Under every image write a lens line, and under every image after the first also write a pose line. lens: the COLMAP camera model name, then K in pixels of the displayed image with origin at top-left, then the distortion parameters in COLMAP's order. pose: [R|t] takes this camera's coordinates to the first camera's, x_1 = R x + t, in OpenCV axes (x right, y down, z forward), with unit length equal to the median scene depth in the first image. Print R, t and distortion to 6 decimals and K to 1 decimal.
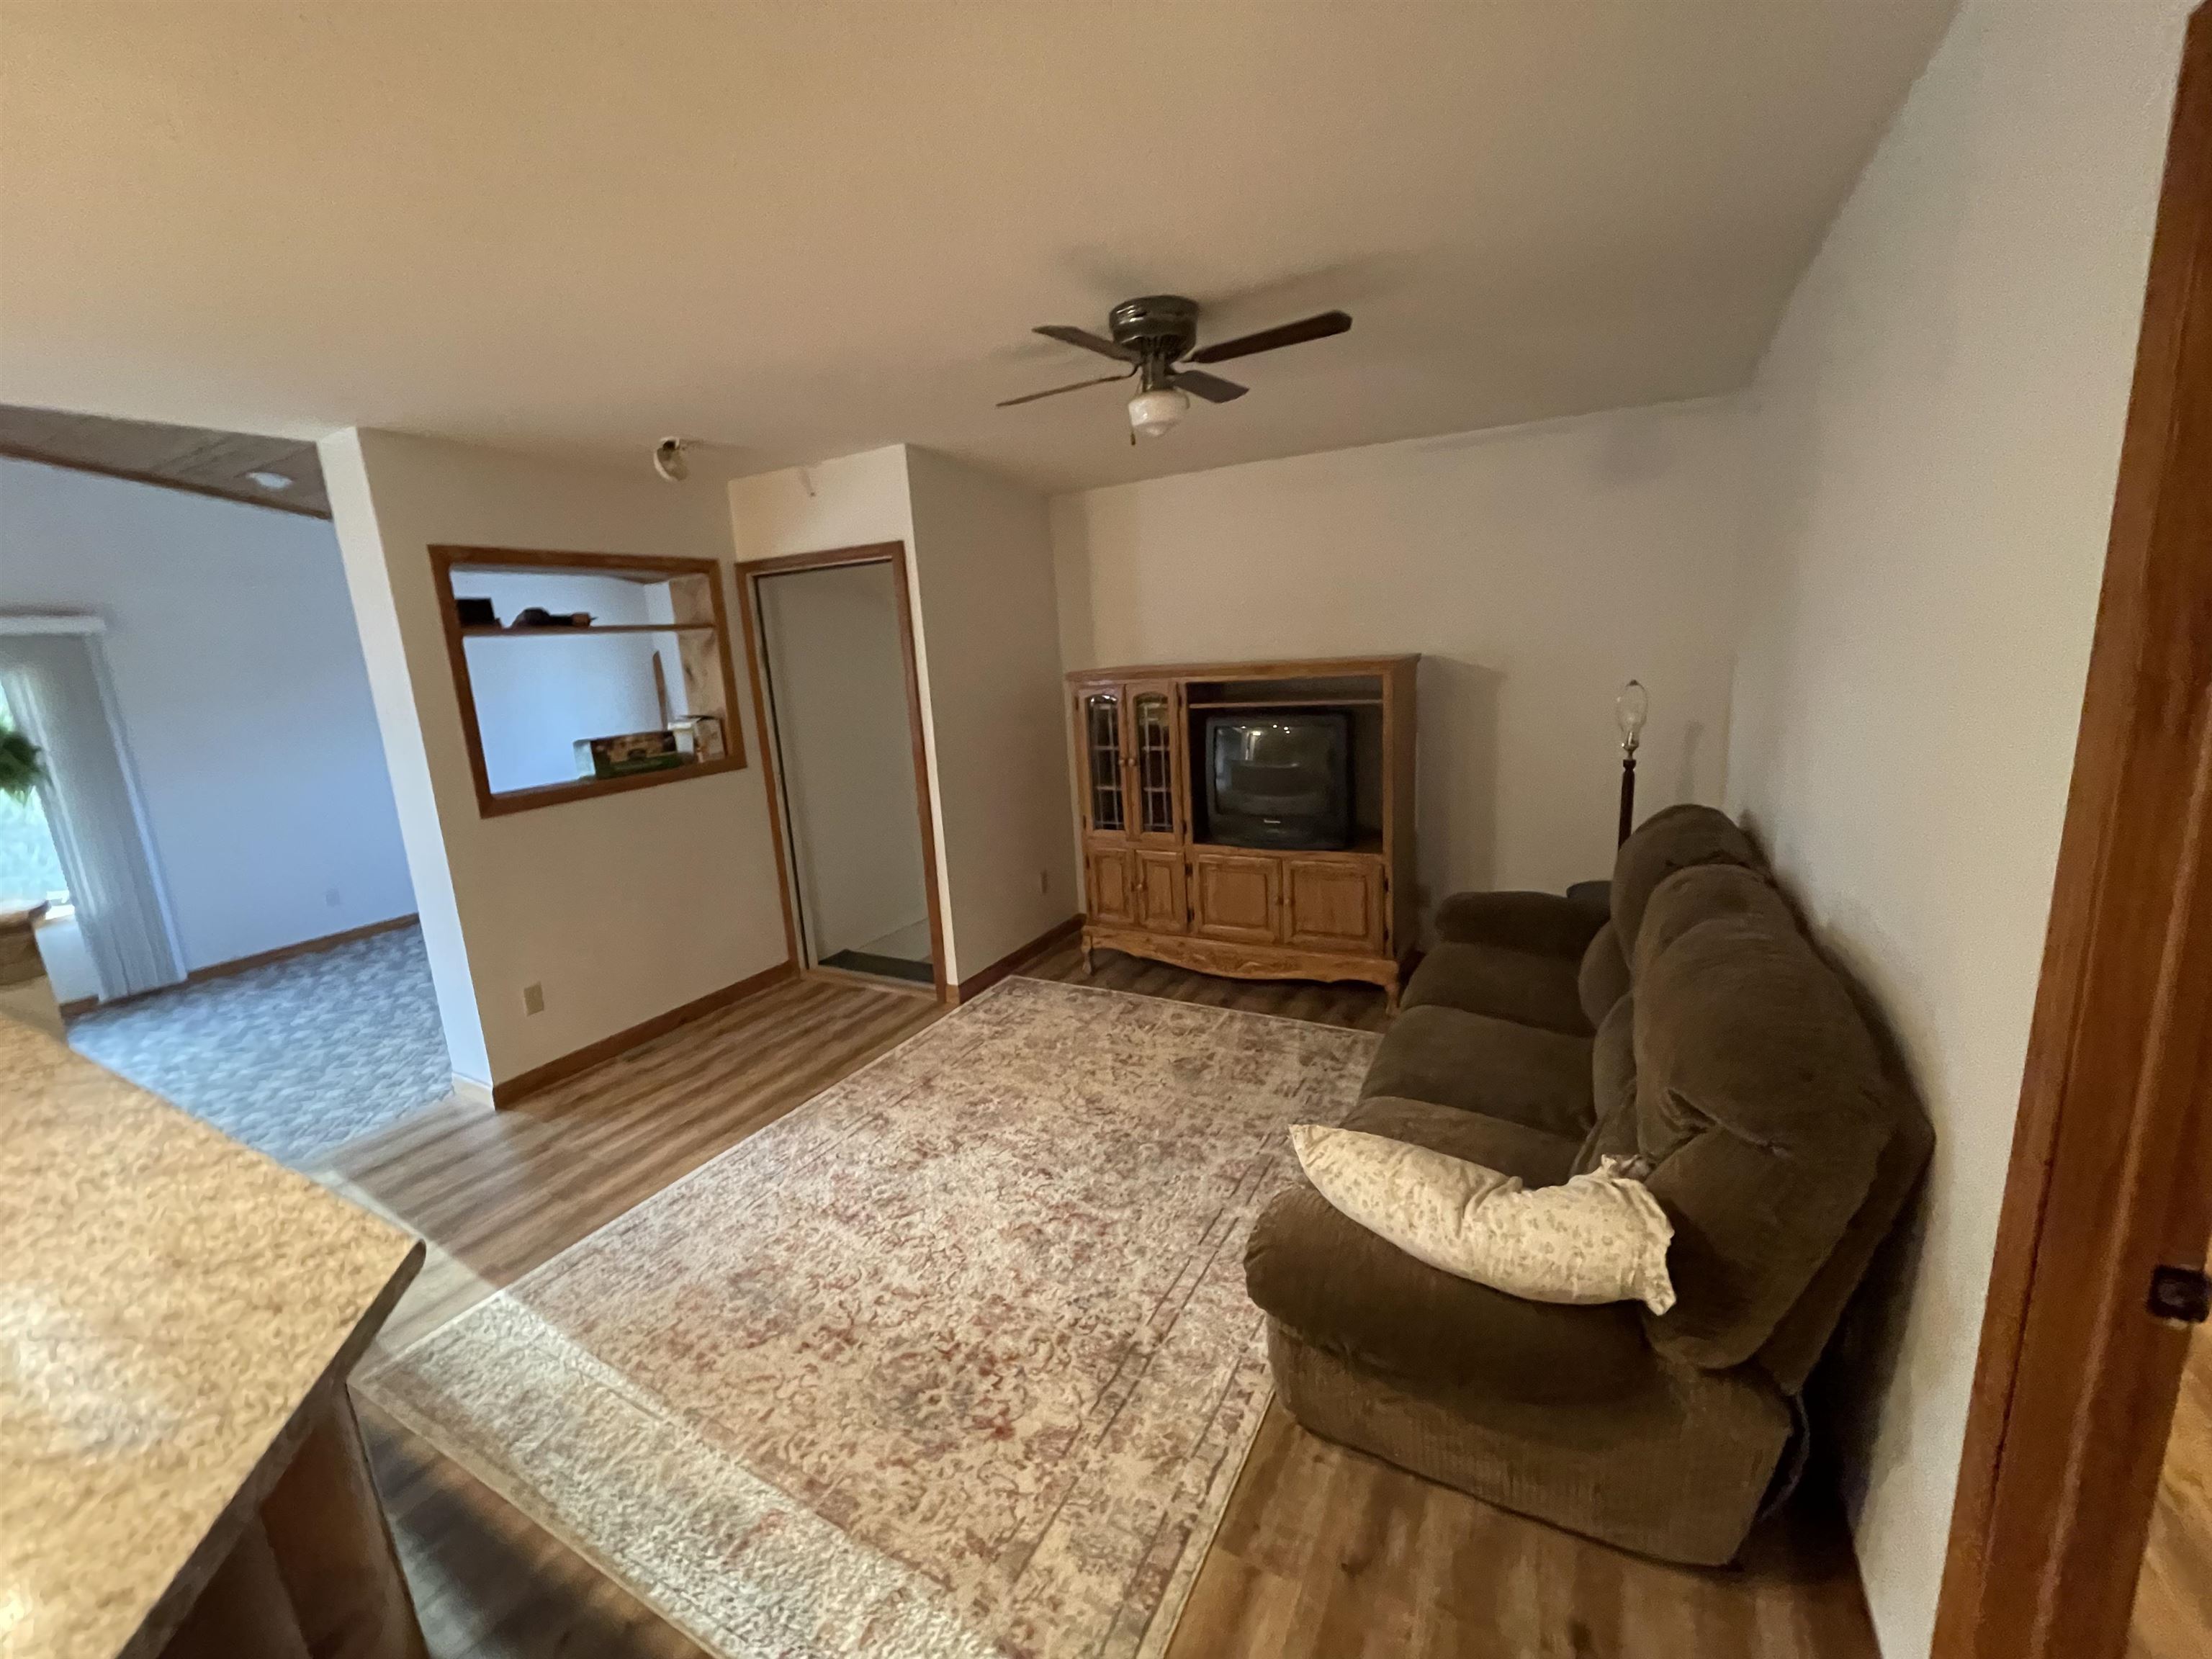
lens RADIAL K [[889.2, 0, 1102.4], [0, 889.2, 818.0], [0, 0, 1]] dist [0.000764, 0.000338]
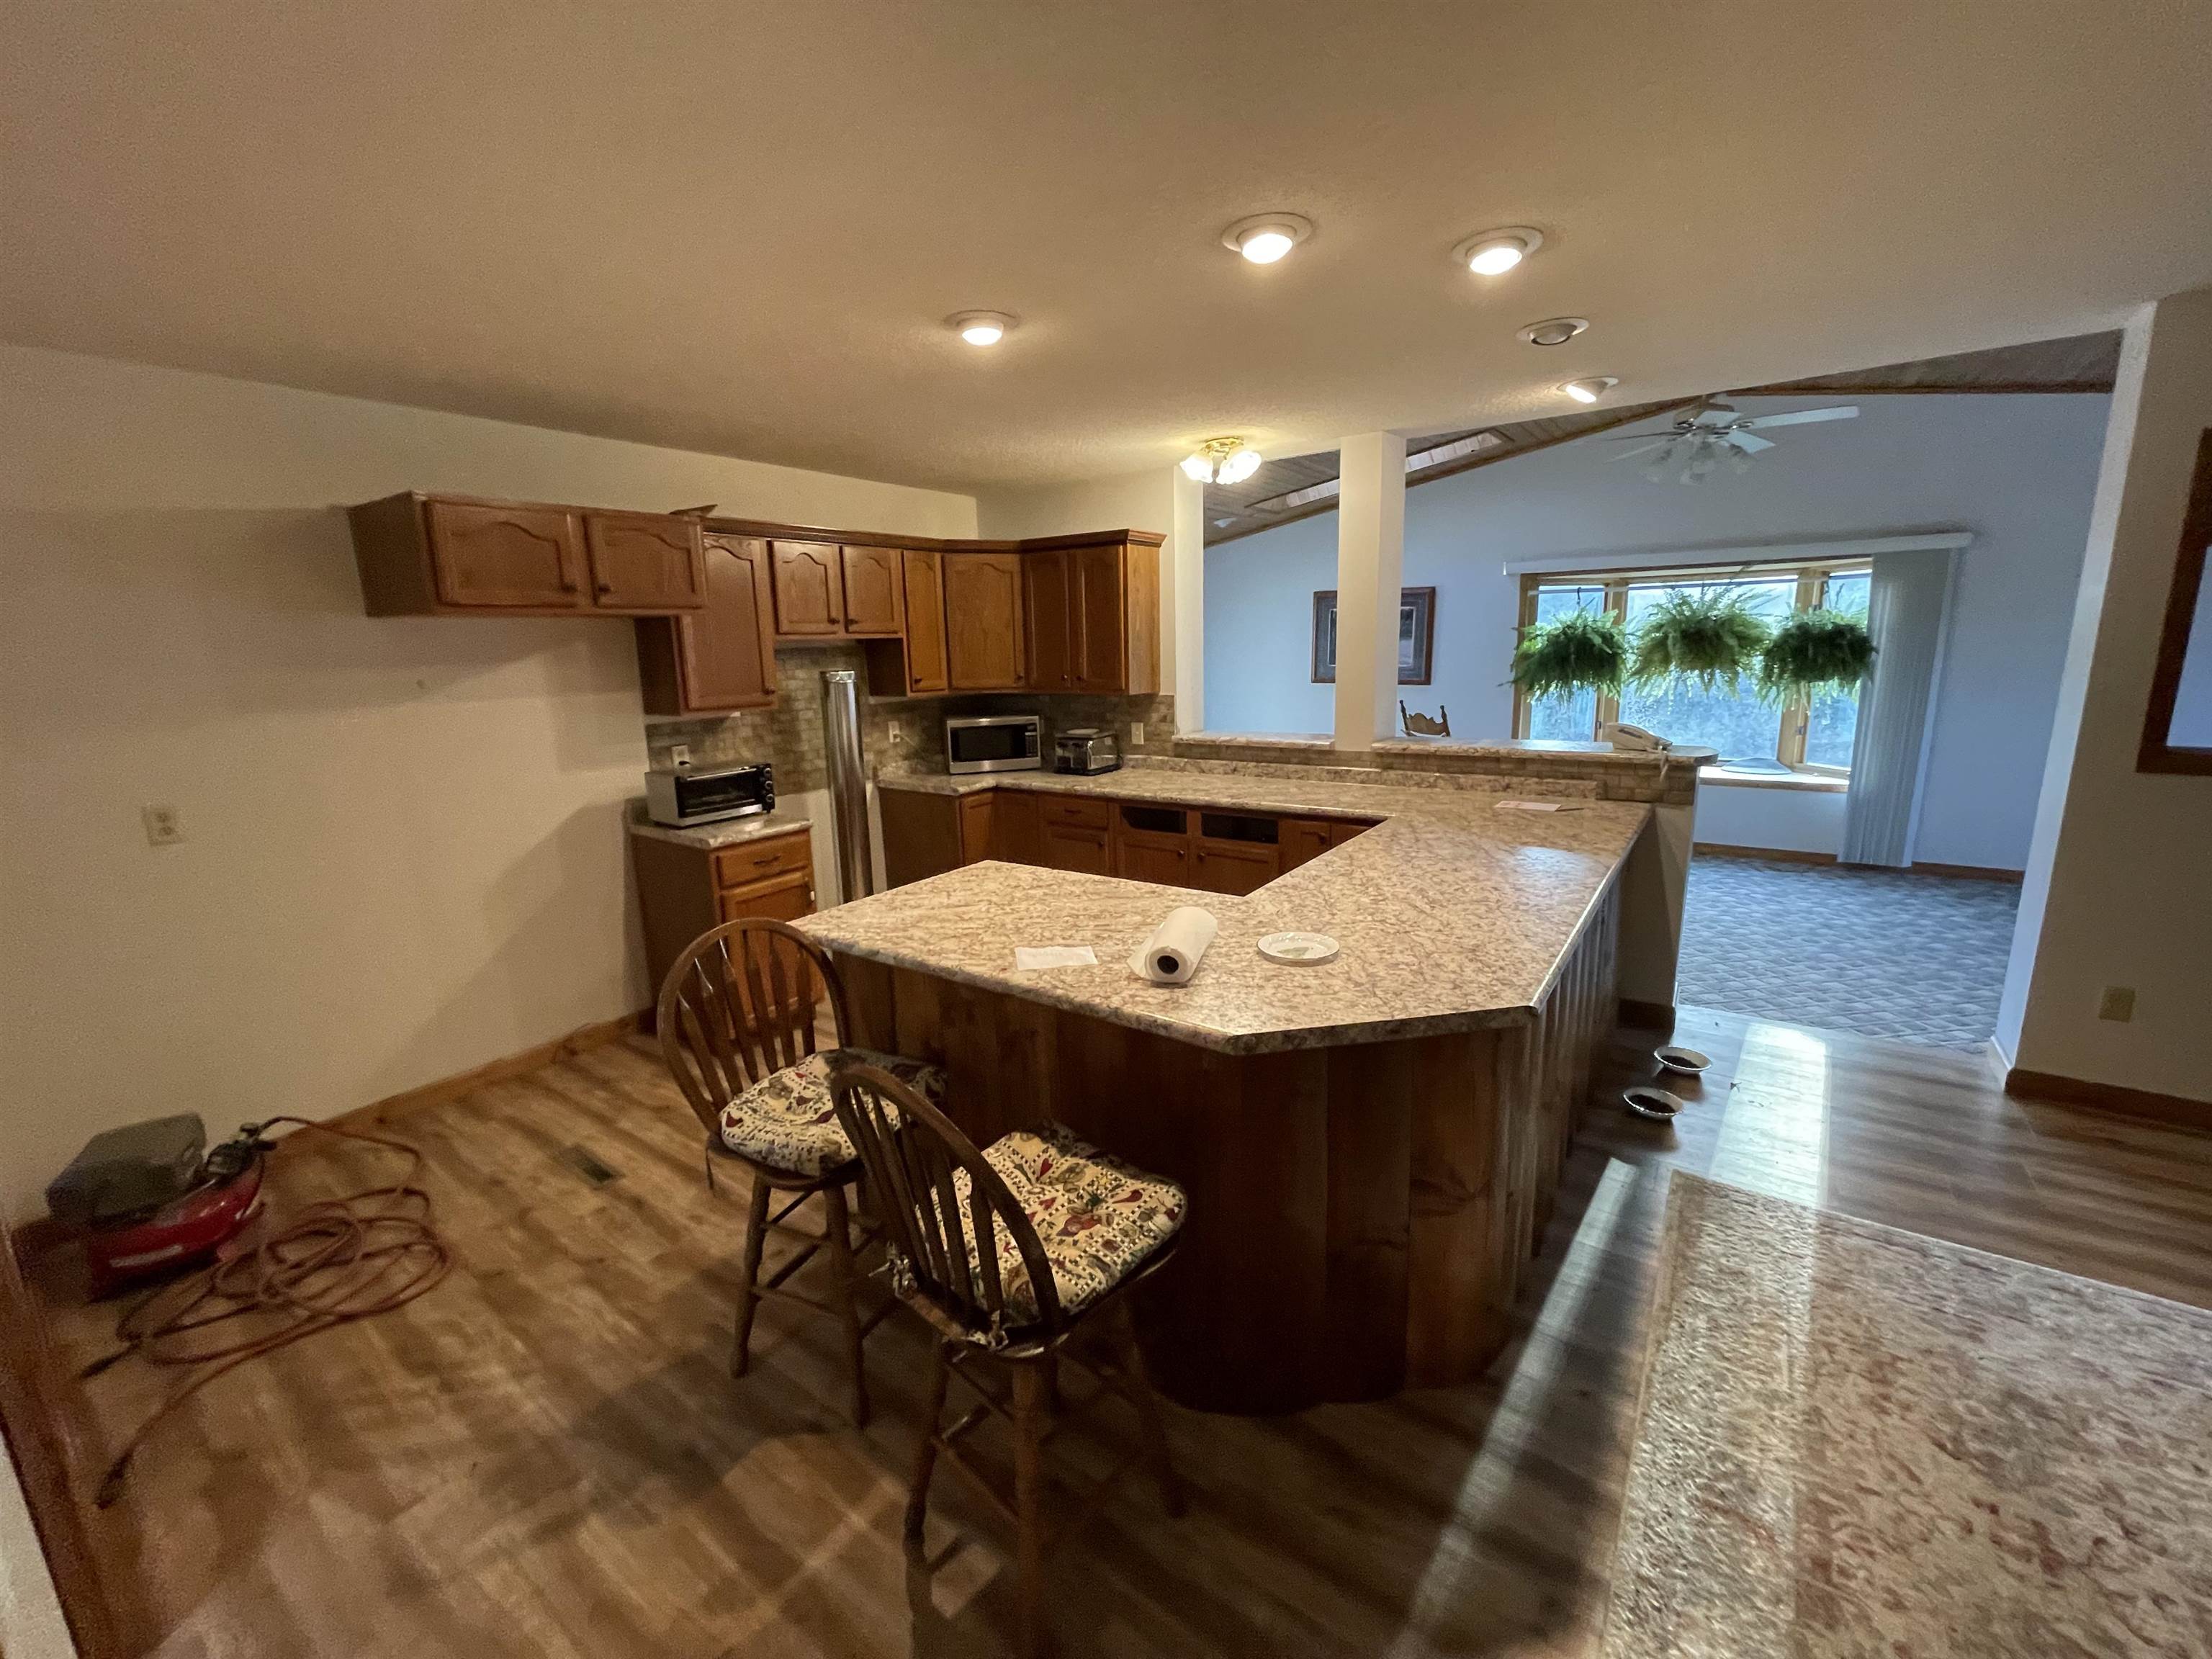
lens RADIAL K [[889.2, 0, 1102.4], [0, 889.2, 818.0], [0, 0, 1]] dist [0.000764, 0.000338]
pose [[-0.115603, 0.256547, -0.959593, 0.333144], [-0.160023, 0.948641, 0.272897, -0.048086], [0.980321, 0.185105, -0.068613, 0.208996]]
